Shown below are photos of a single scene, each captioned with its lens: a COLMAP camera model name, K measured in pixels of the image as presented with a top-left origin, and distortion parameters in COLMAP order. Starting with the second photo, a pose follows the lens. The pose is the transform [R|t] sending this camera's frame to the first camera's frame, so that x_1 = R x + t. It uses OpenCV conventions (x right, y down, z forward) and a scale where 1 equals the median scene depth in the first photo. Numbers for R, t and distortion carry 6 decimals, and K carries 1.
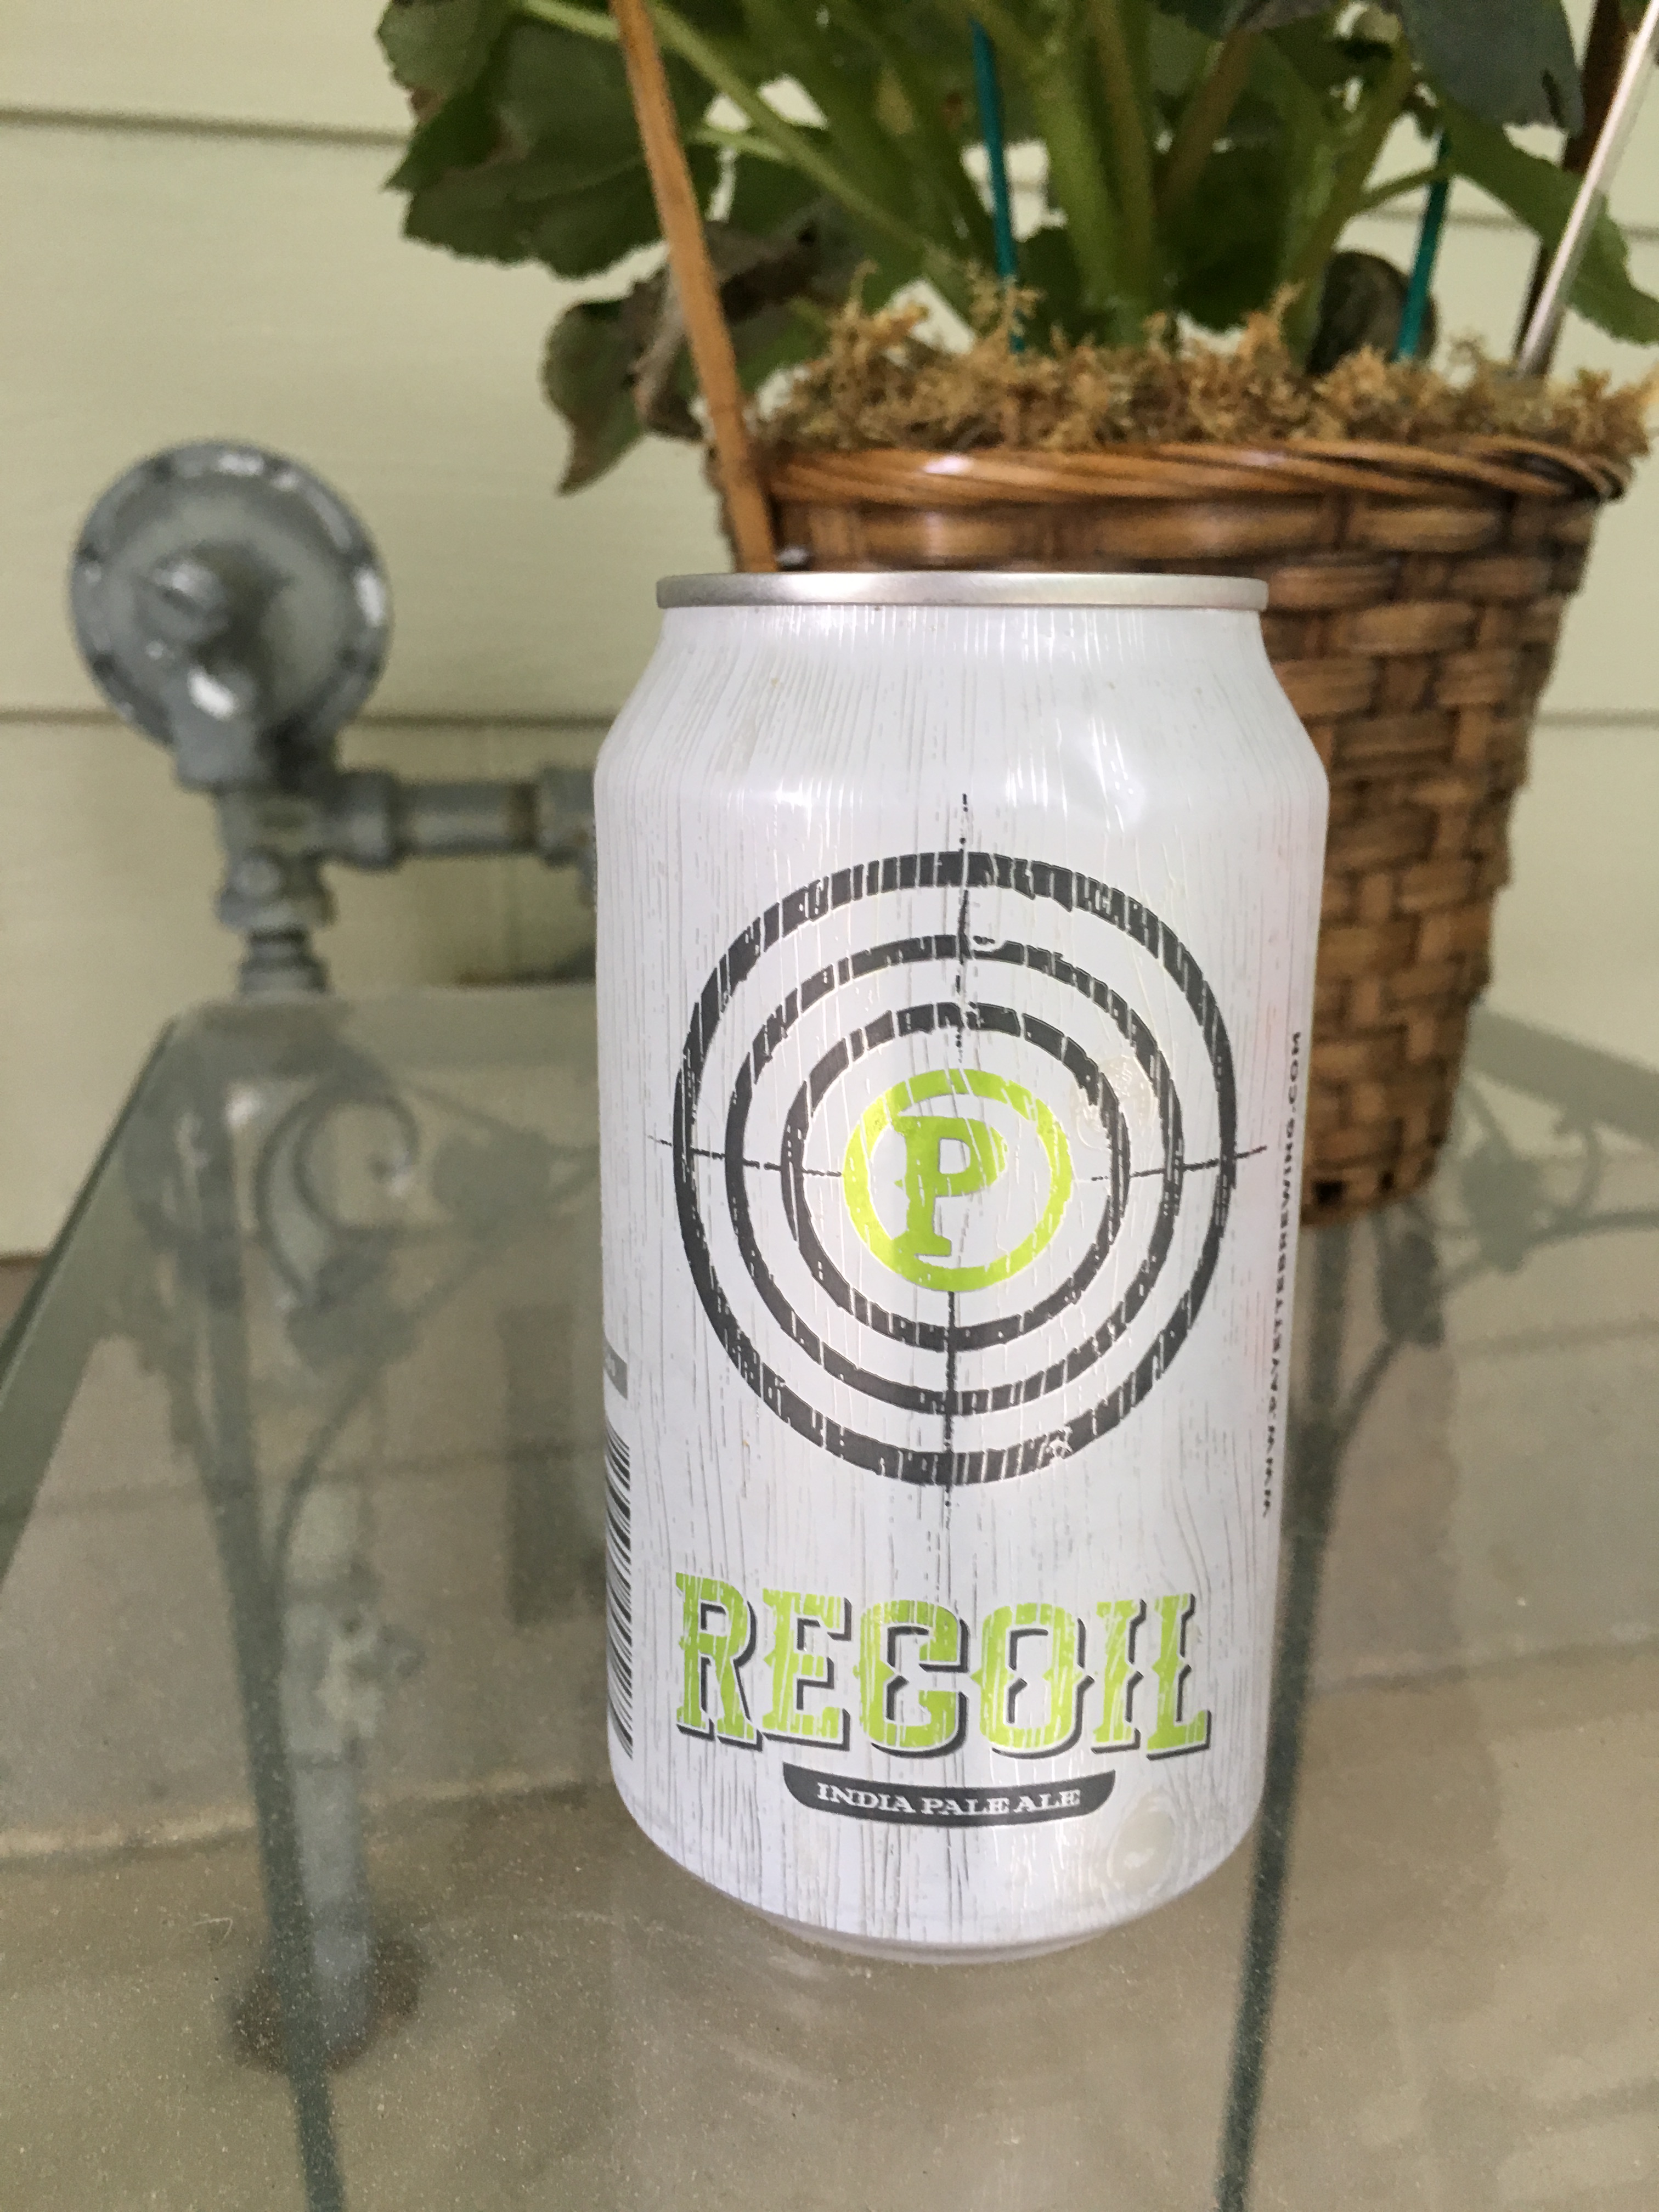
lens RADIAL K [[1898.6, 0, 829.5], [0, 1898.6, 1106.0], [0, 0, 1]] dist [0.087626, -0.165517]
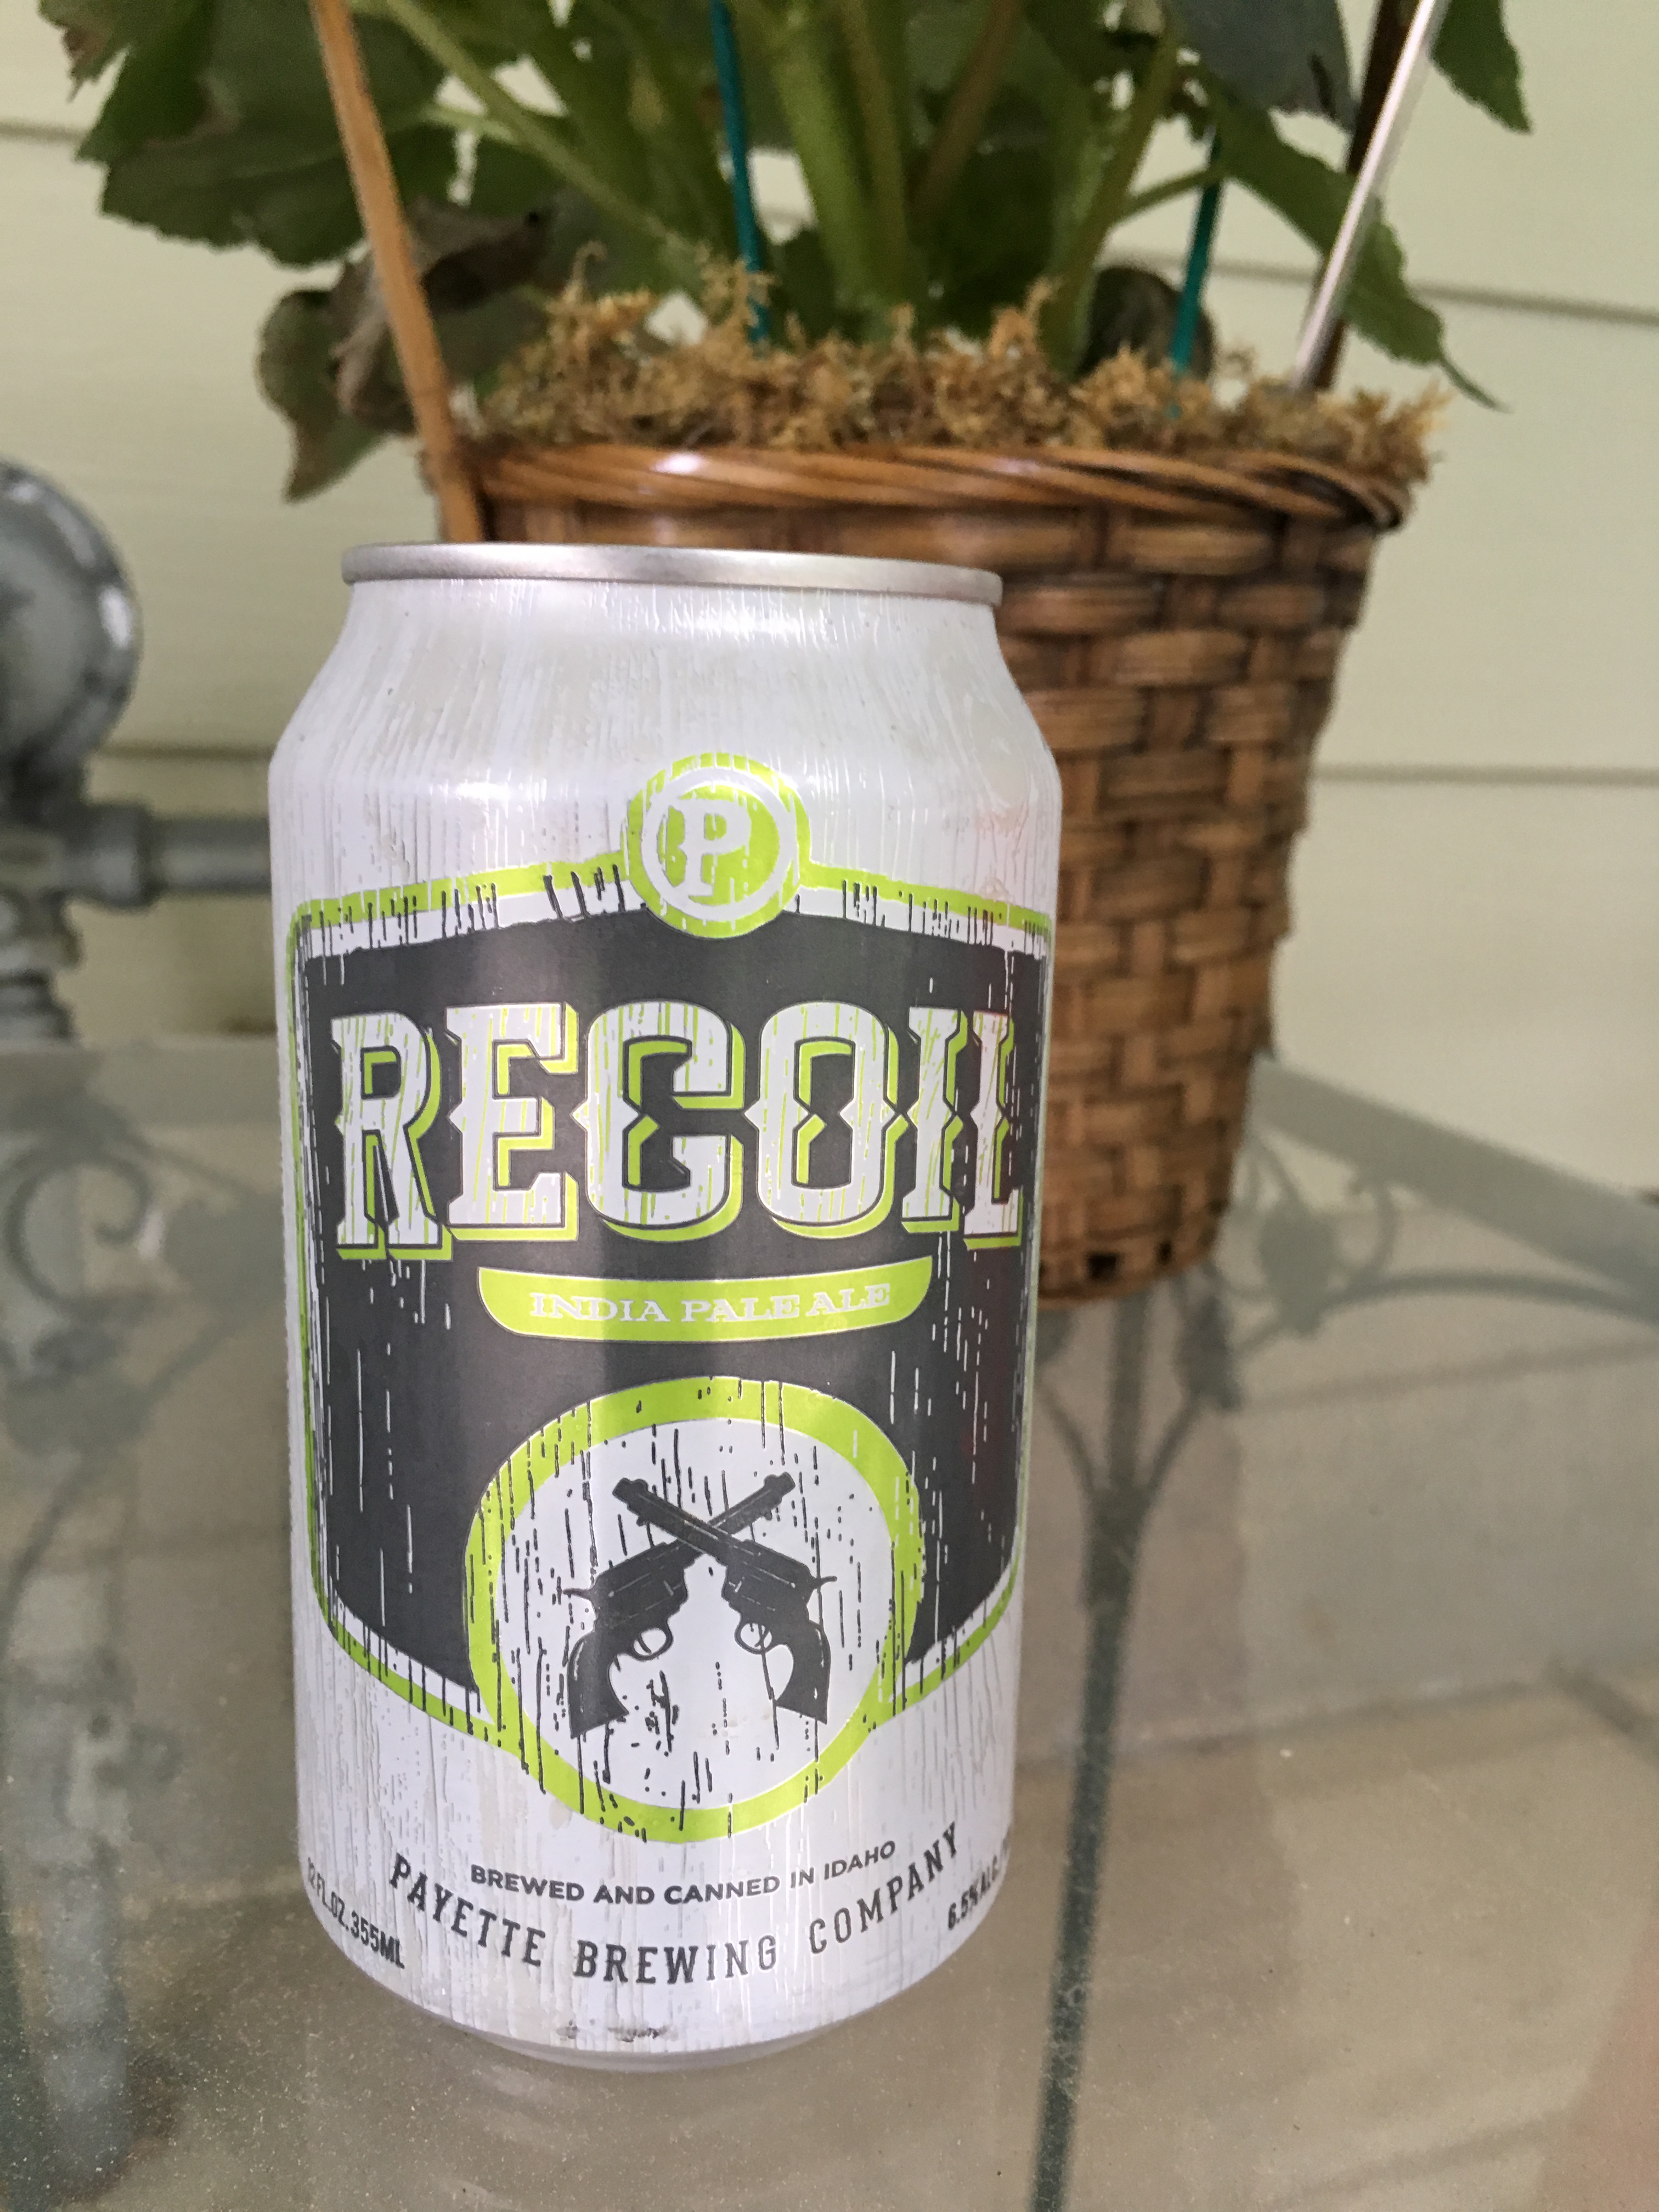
lens RADIAL K [[1910.1, 0, 831.9], [0, 1910.1, 1109.3], [0, 0, 1]] dist [0.071035, -0.139519]
pose [[0.995936, 0.000182, 0.090064, 0.048260], [0.001927, 0.999726, -0.023323, -0.008968], [-0.090043, 0.023402, 0.995663, 0.088360]]
